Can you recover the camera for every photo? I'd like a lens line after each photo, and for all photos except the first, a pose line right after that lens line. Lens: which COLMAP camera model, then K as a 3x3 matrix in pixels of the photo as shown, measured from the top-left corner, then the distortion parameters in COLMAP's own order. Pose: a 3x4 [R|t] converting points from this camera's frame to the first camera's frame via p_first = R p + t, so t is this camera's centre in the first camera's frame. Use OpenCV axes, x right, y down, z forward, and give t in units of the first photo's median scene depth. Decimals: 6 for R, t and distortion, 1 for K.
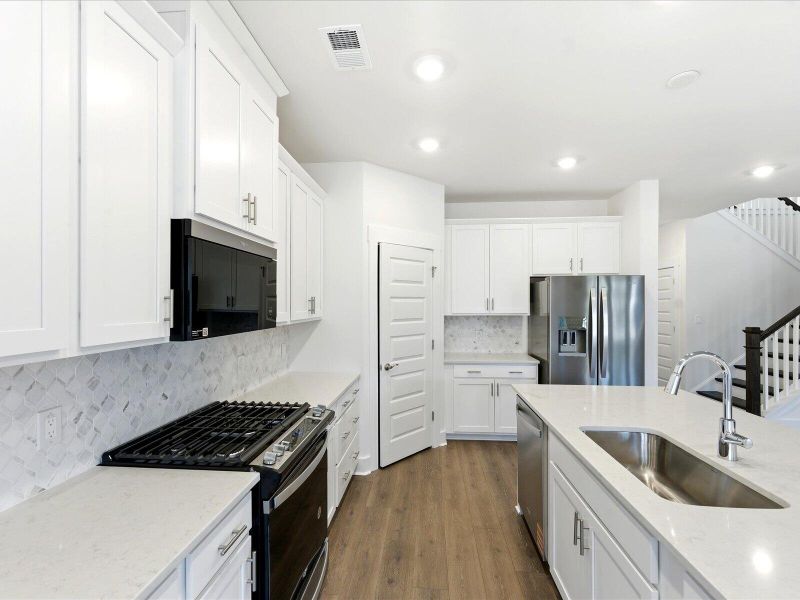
lens RADIAL K [[376.2, 0, 398.9], [0, 376.2, 306.8], [0, 0, 1]] dist [0.010212, -0.000685]
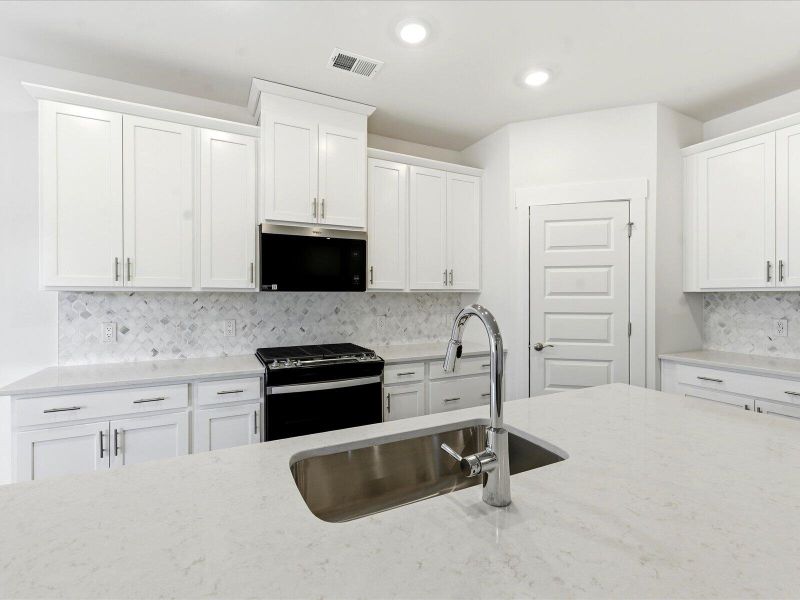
lens RADIAL K [[376.2, 0, 393.2], [0, 376.2, 300.7], [0, 0, 1]] dist [0.010212, -0.000685]
pose [[0.500943, 0.007267, -0.865450, 0.738050], [-0.009362, 0.999952, 0.002977, 0.070055], [0.865430, 0.006611, 0.500987, 0.356968]]
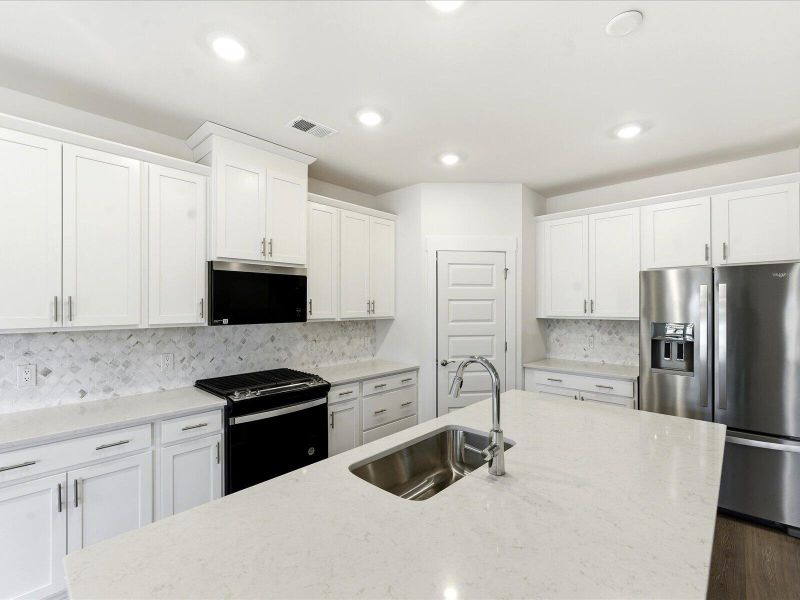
lens RADIAL K [[376.2, 0, 393.0], [0, 376.2, 307.8], [0, 0, 1]] dist [0.010212, -0.000685]
pose [[0.770996, 0.002170, -0.636836, 0.736850], [-0.004308, 0.999989, -0.001809, 0.001165], [0.636825, 0.004139, 0.770997, 0.070486]]
